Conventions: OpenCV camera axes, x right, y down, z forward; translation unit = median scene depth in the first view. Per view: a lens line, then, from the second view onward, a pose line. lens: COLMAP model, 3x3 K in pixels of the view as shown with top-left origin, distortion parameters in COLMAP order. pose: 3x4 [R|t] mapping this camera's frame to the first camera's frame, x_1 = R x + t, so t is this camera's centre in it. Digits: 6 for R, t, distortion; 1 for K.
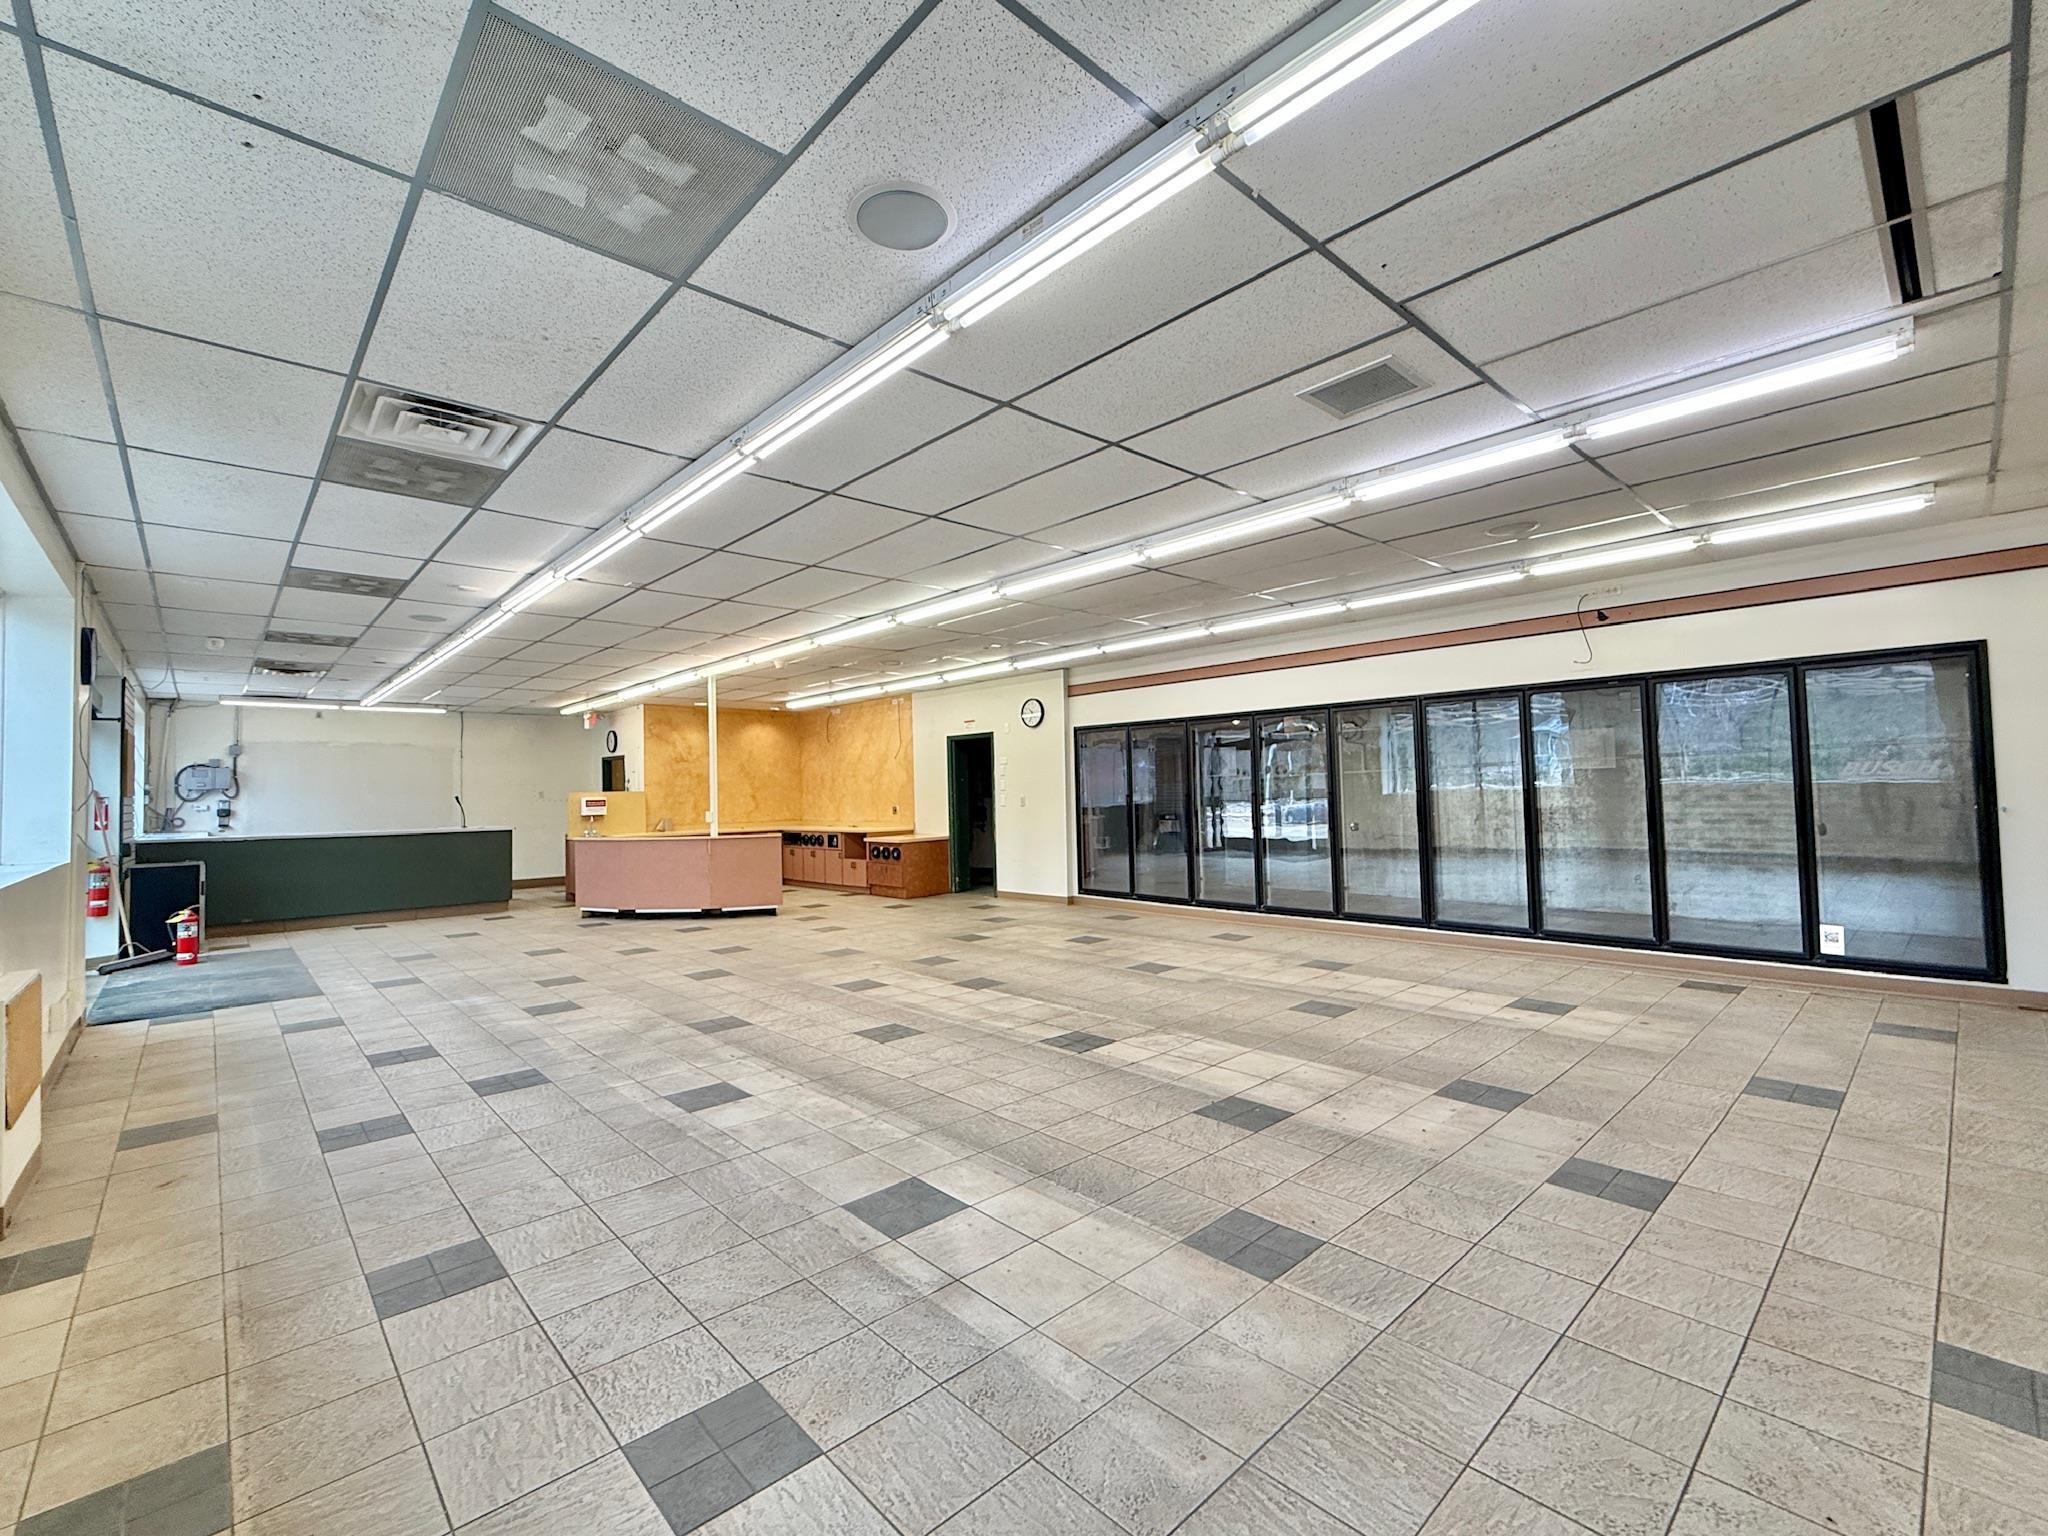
lens RADIAL K [[885.4, 0, 996.4], [0, 885.4, 764.3], [0, 0, 1]] dist [0.003344, 0.000522]
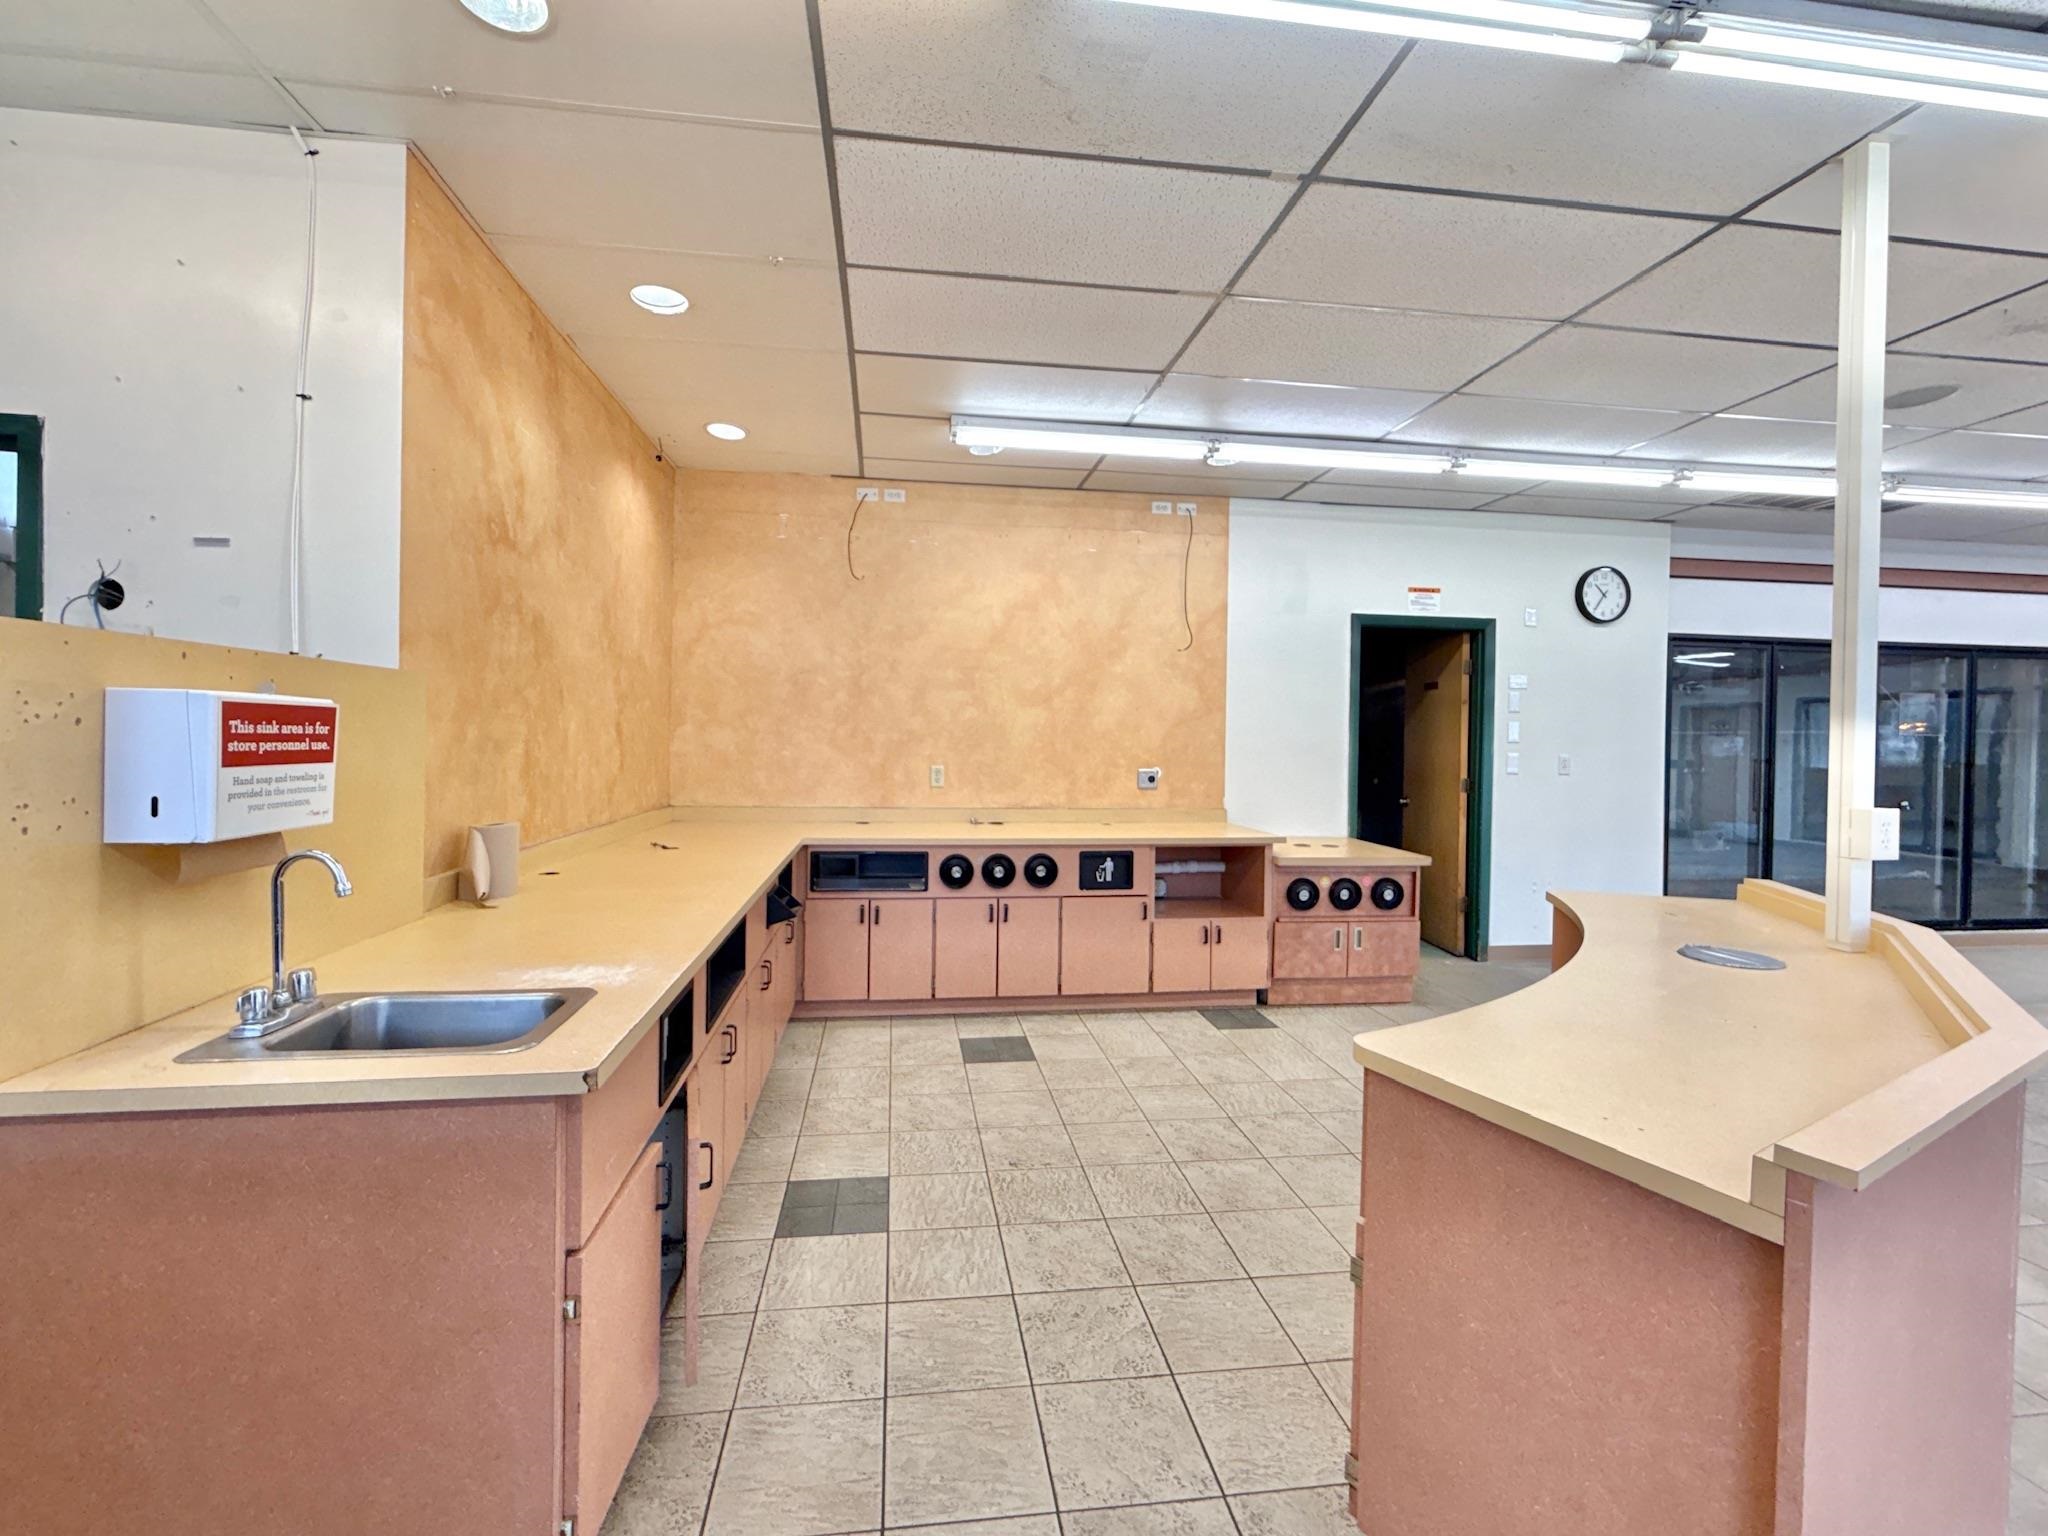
lens RADIAL K [[877.4, 0, 1009.1], [0, 877.4, 750.6], [0, 0, 1]] dist [-0.000412, 0.000181]
pose [[0.564286, 0.022165, 0.825282, -0.506647], [-0.054673, 0.998448, 0.010568, 0.040430], [-0.823767, -0.051084, 0.564622, 0.874920]]
